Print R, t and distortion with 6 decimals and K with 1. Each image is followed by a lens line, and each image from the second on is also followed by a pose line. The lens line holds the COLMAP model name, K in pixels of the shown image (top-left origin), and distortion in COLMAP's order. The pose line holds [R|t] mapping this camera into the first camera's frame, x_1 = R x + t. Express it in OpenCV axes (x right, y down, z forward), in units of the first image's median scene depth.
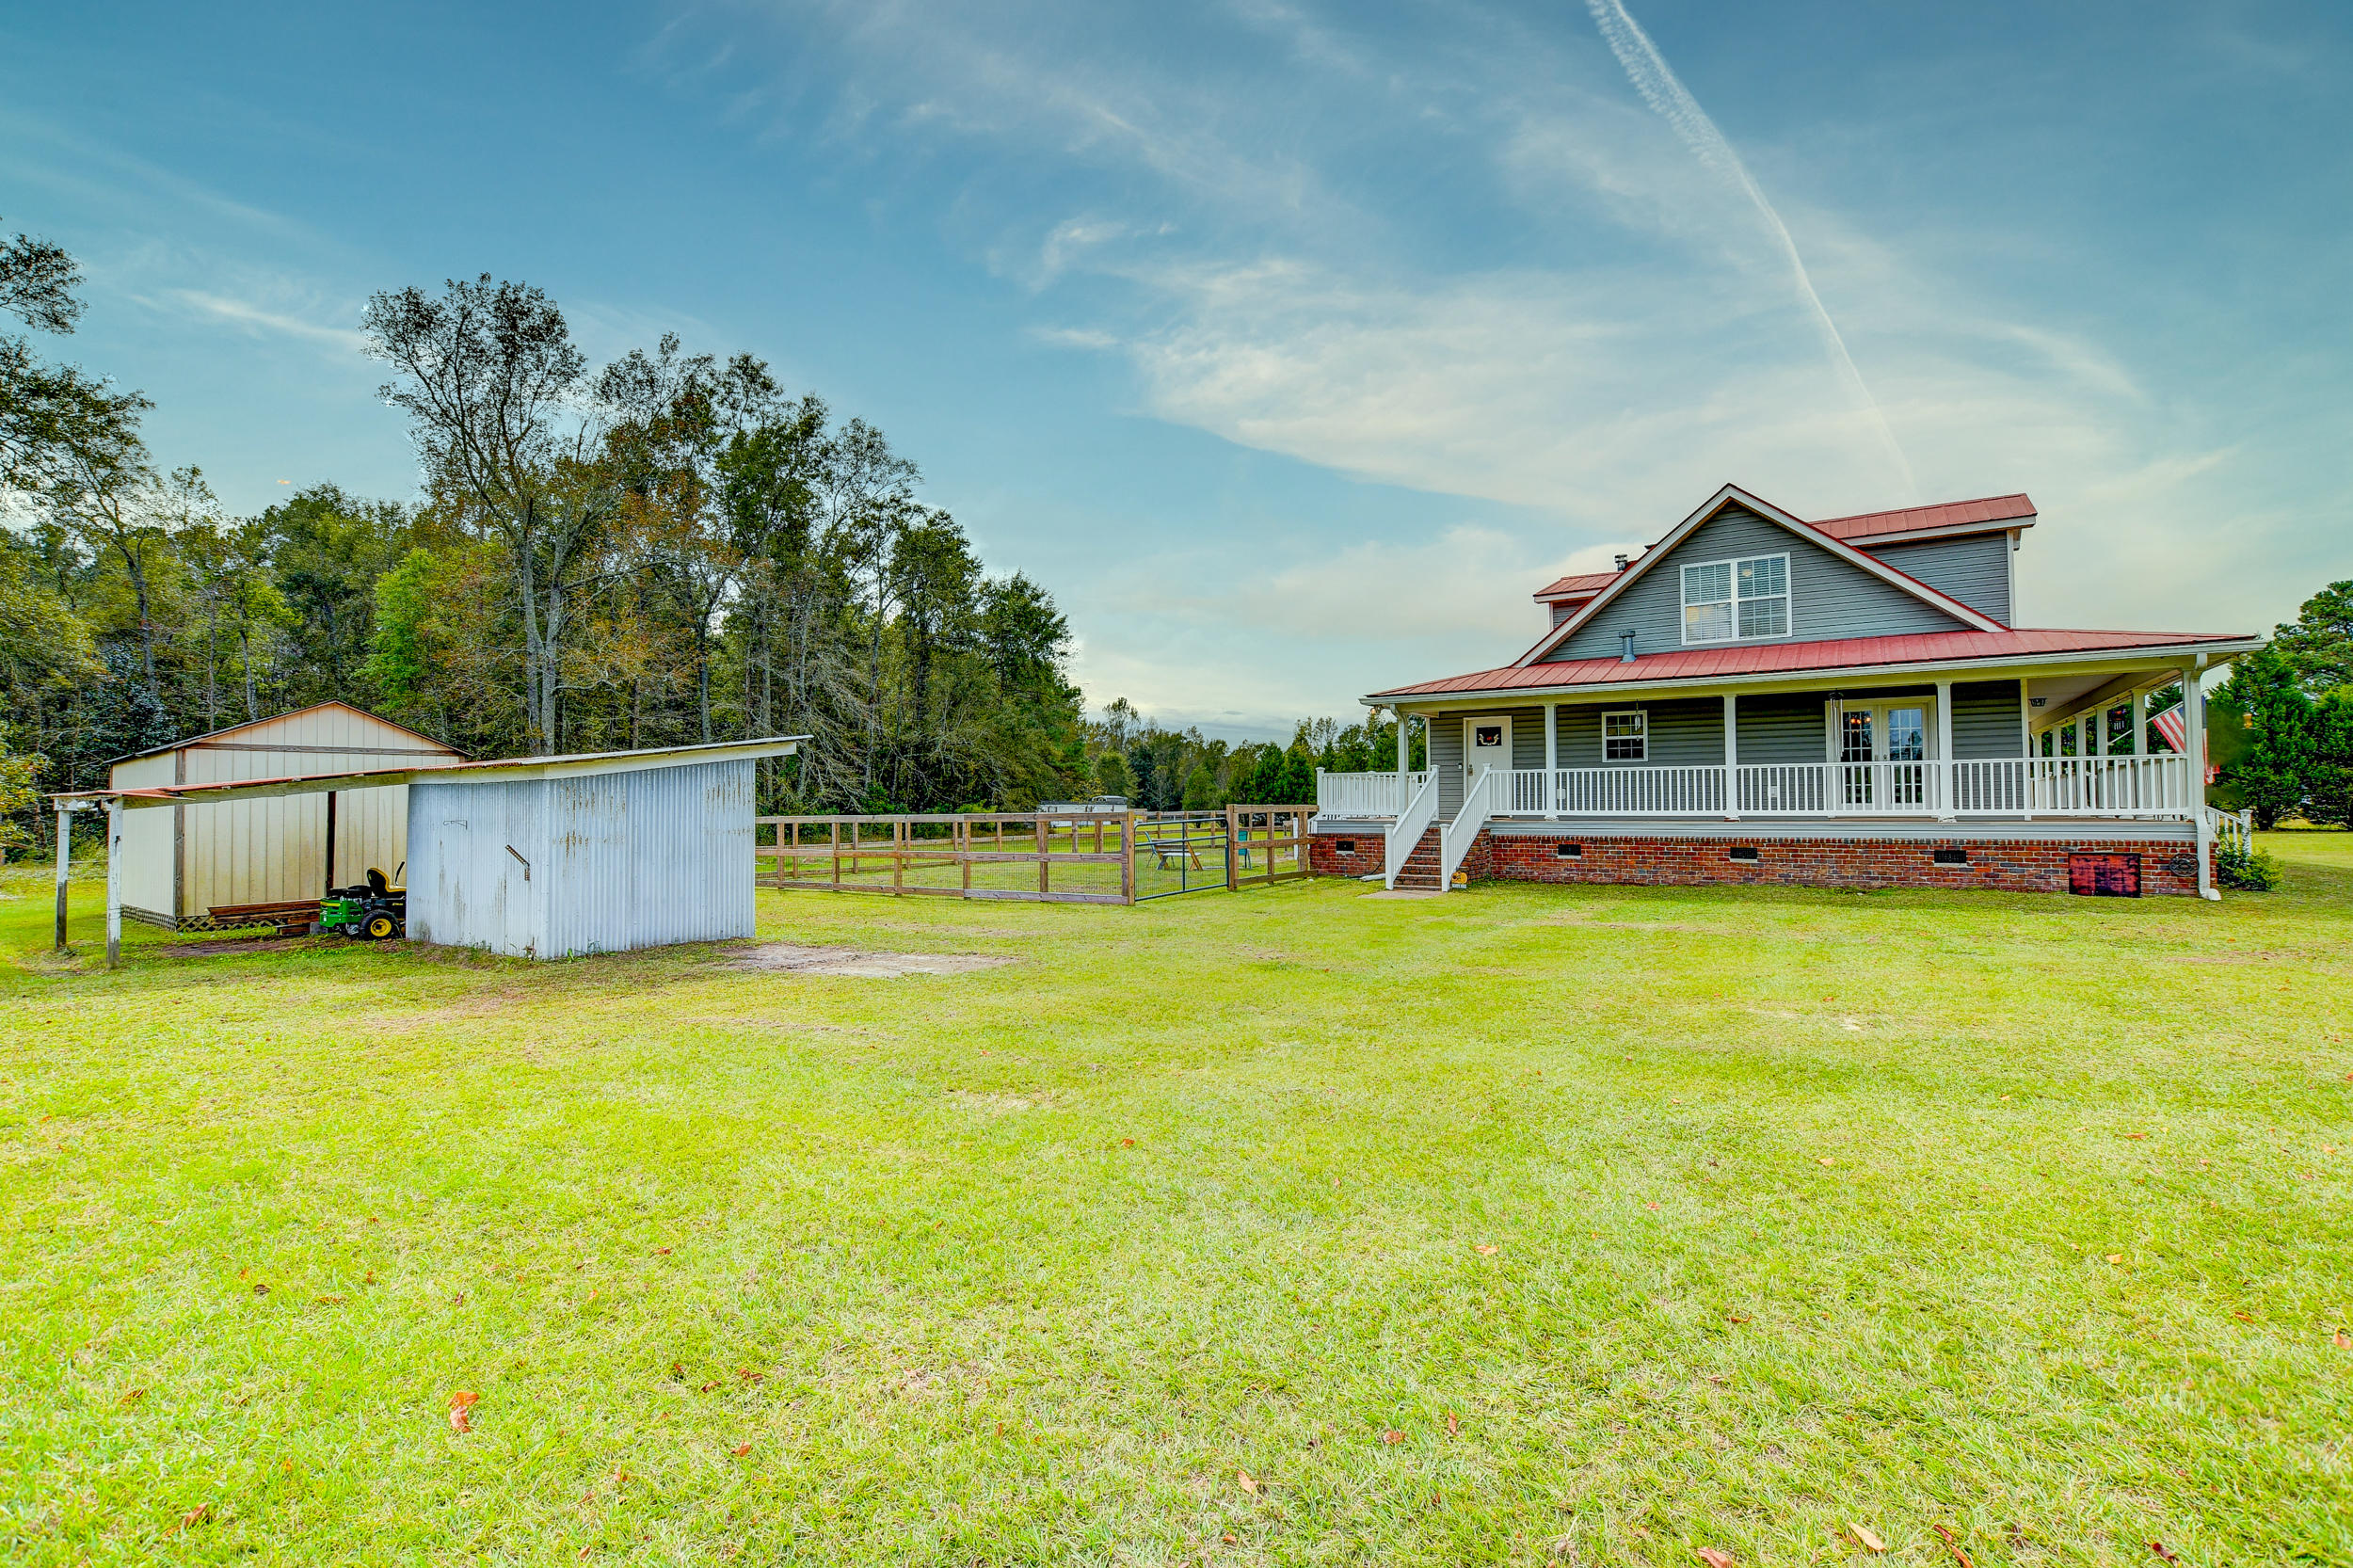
lens RADIAL K [[1041.1, 0, 1171.5], [0, 1041.1, 779.6], [0, 0, 1]] dist [-0.026148, 0.000534]
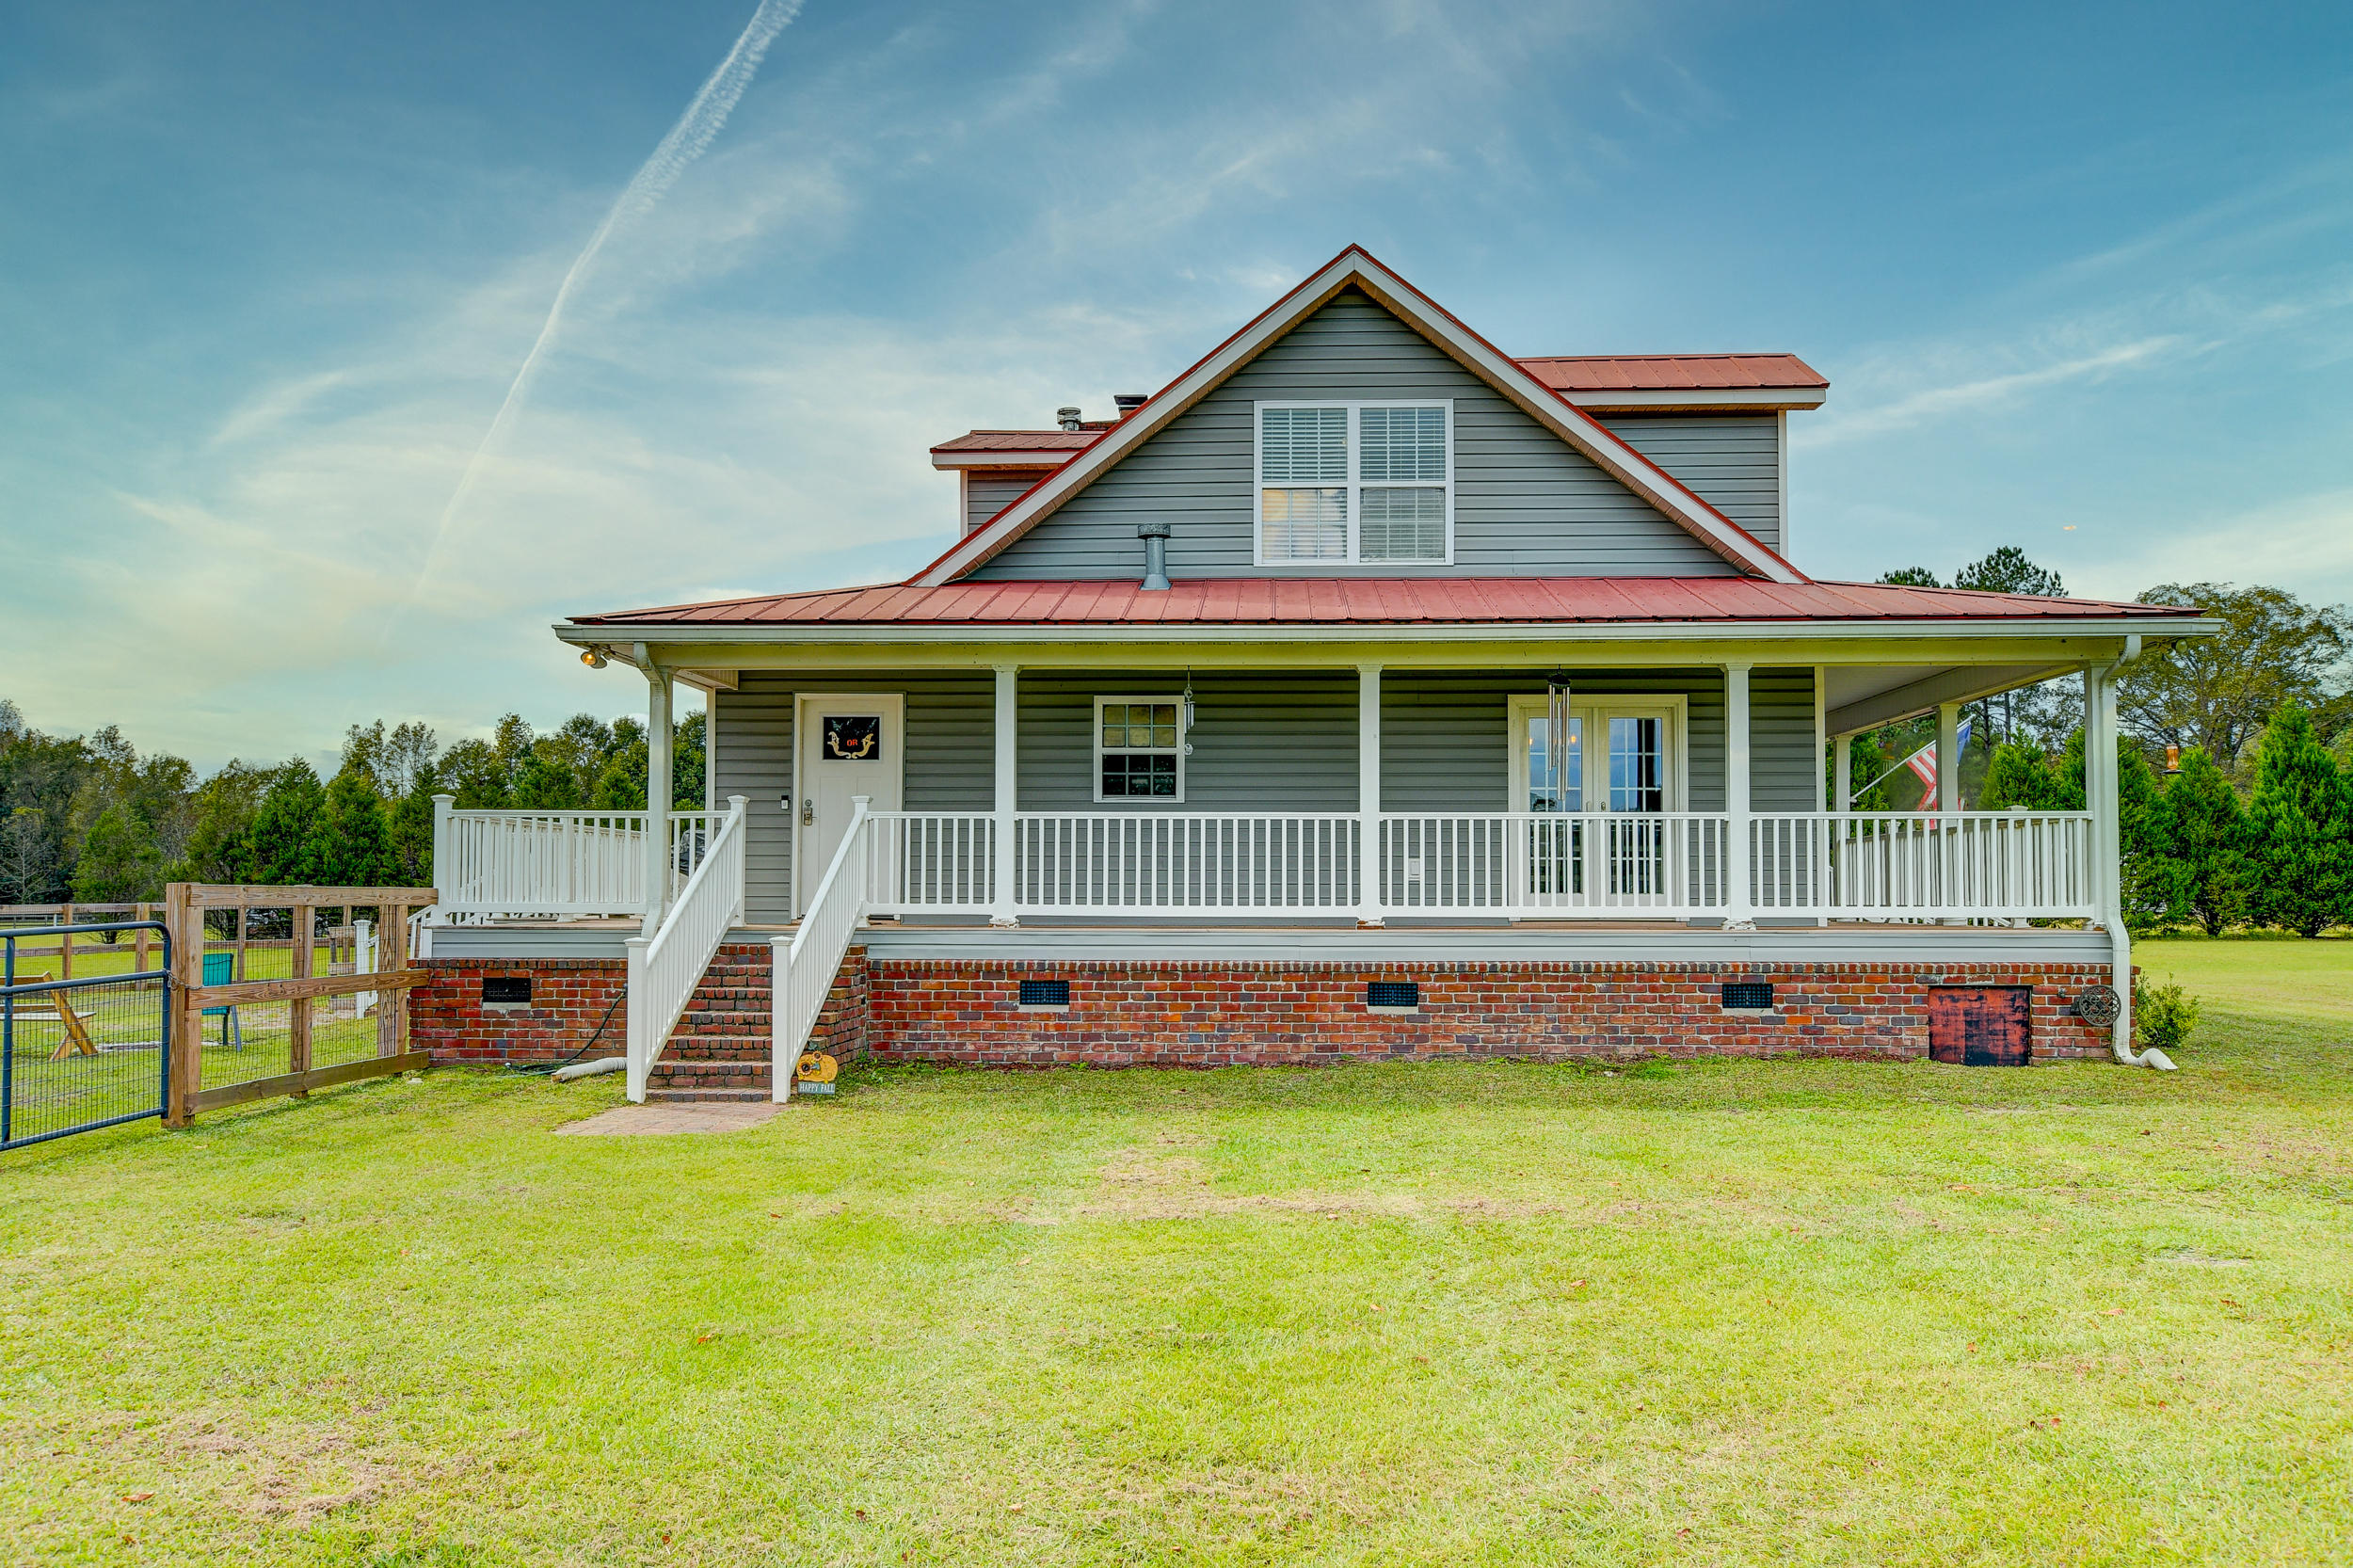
lens RADIAL K [[1786.1, 0, 1179.2], [0, 1786.1, 831.0], [0, 0, 1]] dist [0.010163, 0.011298]
pose [[0.848630, 0.026011, 0.528346, 0.022947], [-0.019662, 0.999651, -0.017632, 0.010461], [-0.528621, 0.004575, 0.848846, 0.312204]]
